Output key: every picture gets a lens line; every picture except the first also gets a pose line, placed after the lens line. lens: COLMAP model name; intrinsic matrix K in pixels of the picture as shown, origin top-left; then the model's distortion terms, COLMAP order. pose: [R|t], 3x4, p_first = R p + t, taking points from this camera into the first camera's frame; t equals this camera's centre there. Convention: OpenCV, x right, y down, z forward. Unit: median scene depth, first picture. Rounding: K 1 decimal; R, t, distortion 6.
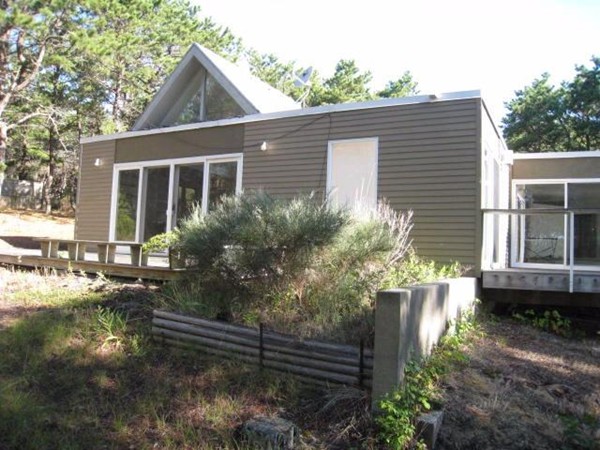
lens RADIAL K [[475.6, 0, 300.0], [0, 475.6, 225.0], [0, 0, 1]] dist [-0.154576, 0.089233]
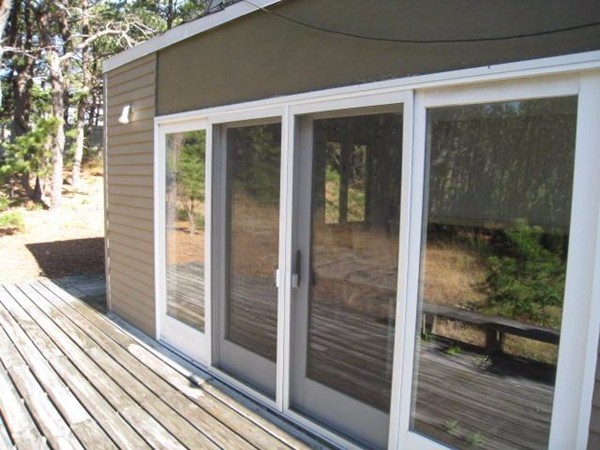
lens RADIAL K [[475.6, 0, 300.0], [0, 475.6, 225.0], [0, 0, 1]] dist [-0.154576, 0.089233]
pose [[0.936018, 0.019017, -0.351438, -0.159052], [0.039370, 0.986615, 0.158245, -0.106567], [0.349744, -0.161956, 0.922740, 0.714392]]
